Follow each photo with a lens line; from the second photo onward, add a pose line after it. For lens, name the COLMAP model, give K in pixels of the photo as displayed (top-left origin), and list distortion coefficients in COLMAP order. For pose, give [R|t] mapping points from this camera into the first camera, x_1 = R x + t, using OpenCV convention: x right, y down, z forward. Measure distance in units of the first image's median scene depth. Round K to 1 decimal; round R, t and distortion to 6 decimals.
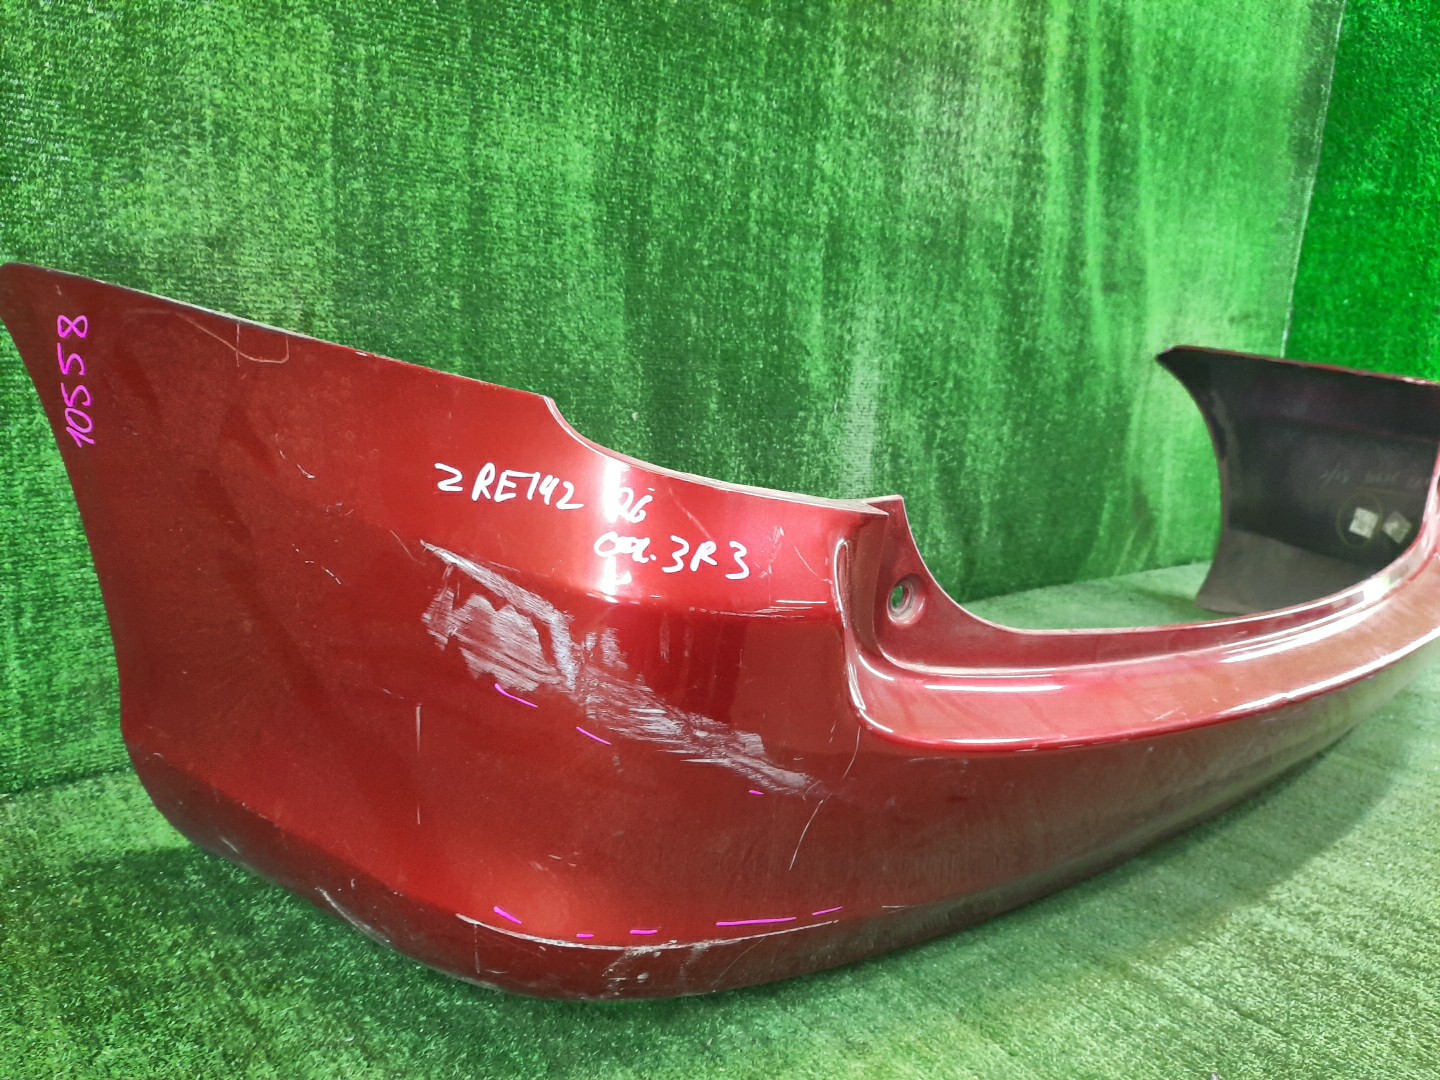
lens RADIAL K [[1071.0, 0, 720.0], [0, 1071.0, 540.0], [0, 0, 1]] dist [0.028473, -0.054948]
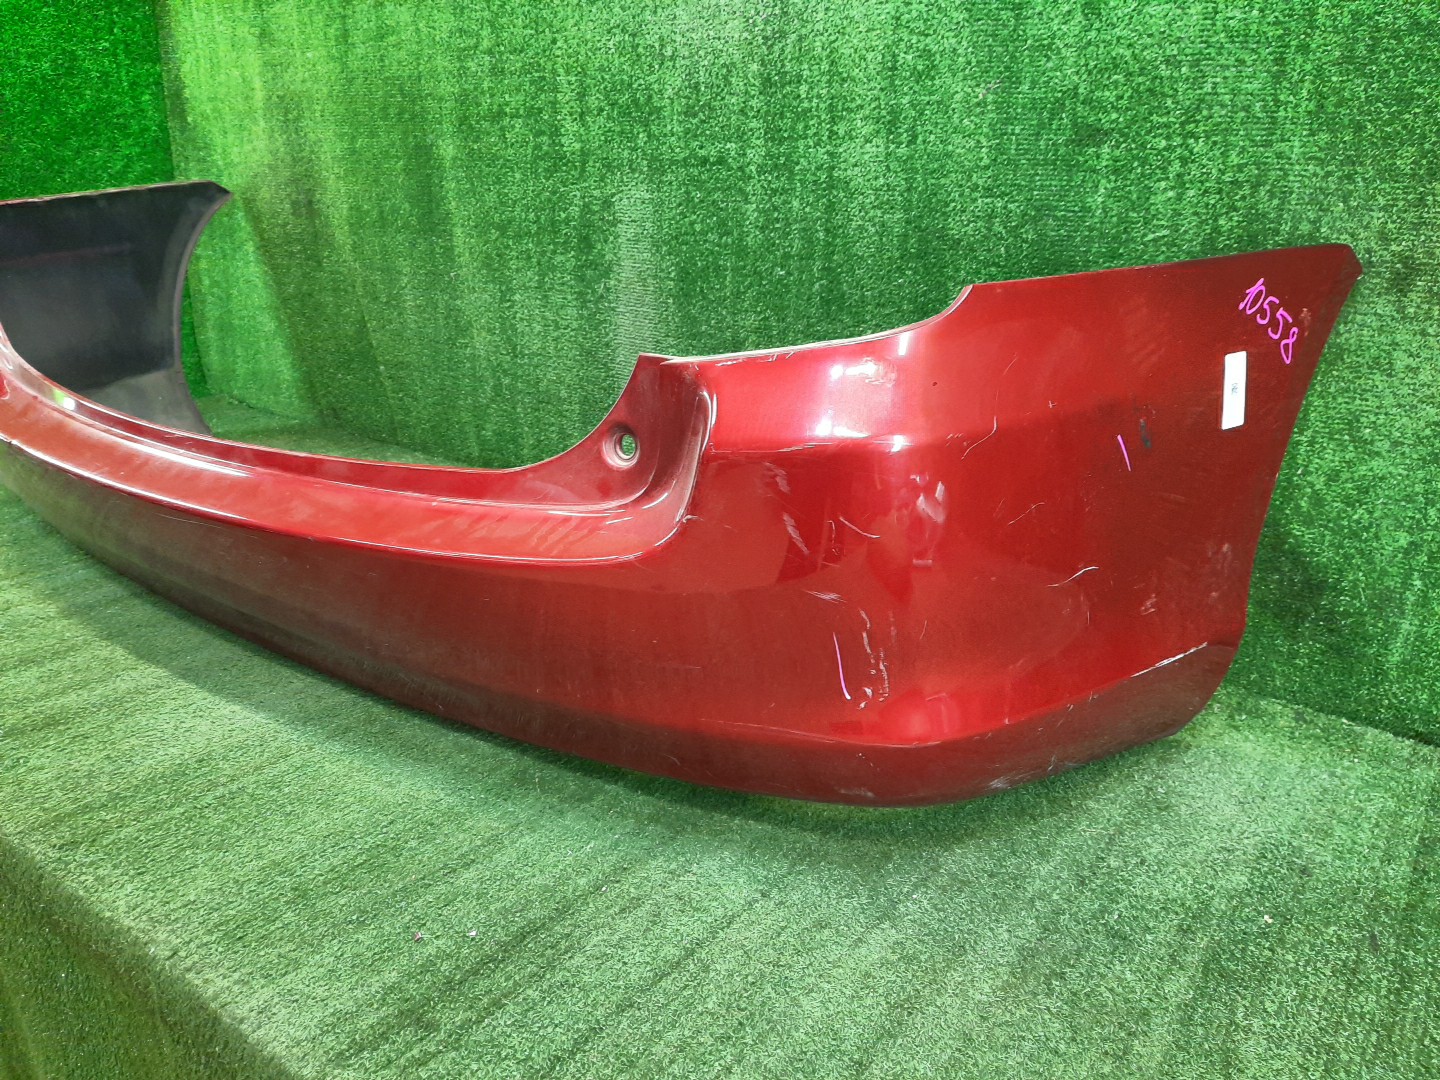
lens RADIAL K [[1071.0, 0, 720.0], [0, 1071.0, 540.0], [0, 0, 1]] dist [0.028473, -0.054948]
pose [[0.217640, 0.239147, -0.946278, 1.078247], [-0.234655, 0.953902, 0.187104, -0.102205], [0.947402, 0.181328, 0.263724, 0.804454]]
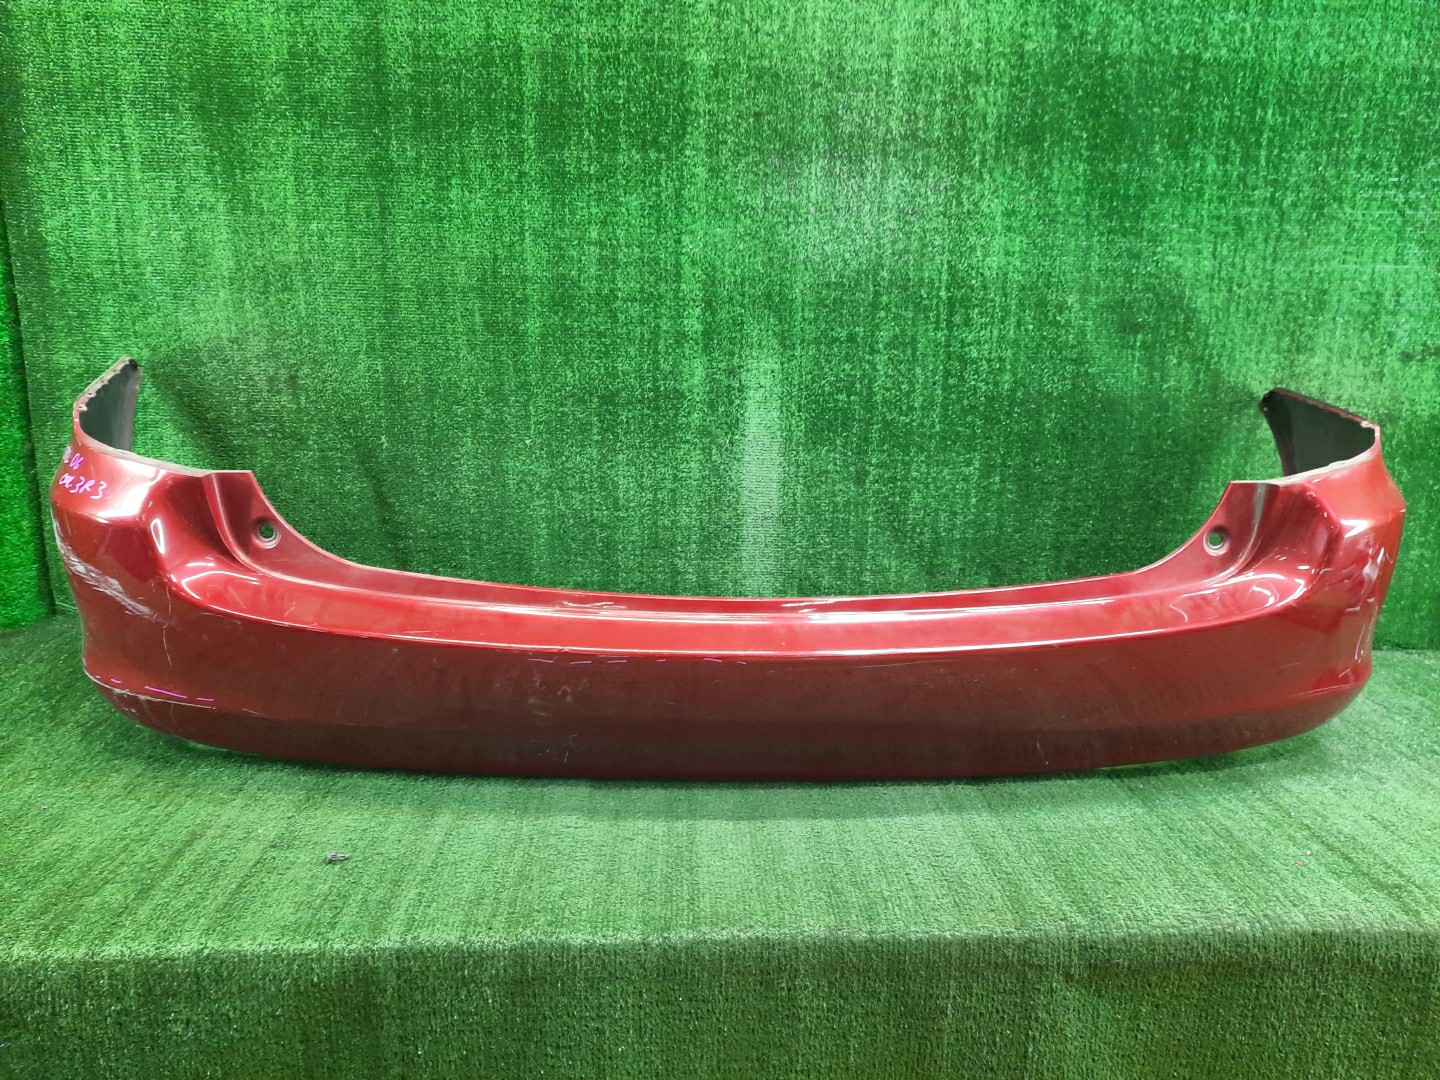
lens RADIAL K [[1071.0, 0, 720.0], [0, 1071.0, 540.0], [0, 0, 1]] dist [0.028473, -0.054948]
pose [[0.789636, 0.068863, -0.609699, 0.782774], [-0.101886, 0.994603, -0.019619, 0.011250], [0.605057, 0.077612, 0.792390, 0.030634]]
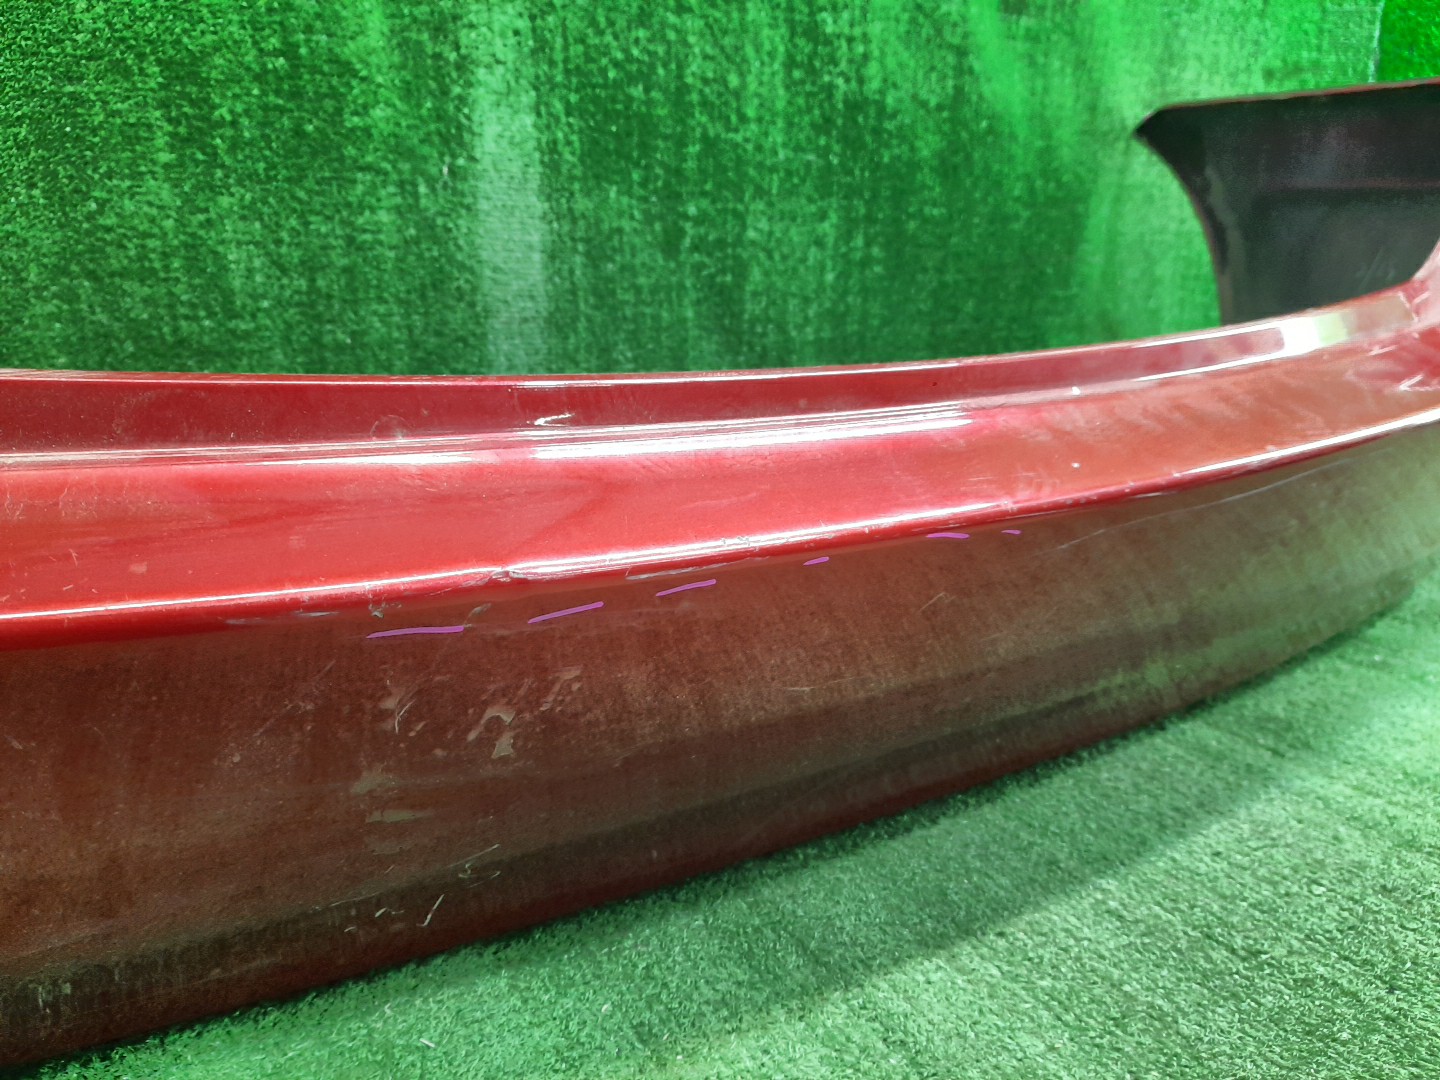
lens RADIAL K [[1071.0, 0, 720.0], [0, 1071.0, 540.0], [0, 0, 1]] dist [0.028473, -0.054948]
pose [[0.982943, -0.020582, -0.182755, 0.348349], [0.028110, 0.998855, 0.038699, 0.068388], [0.181749, -0.043177, 0.982397, 0.359528]]
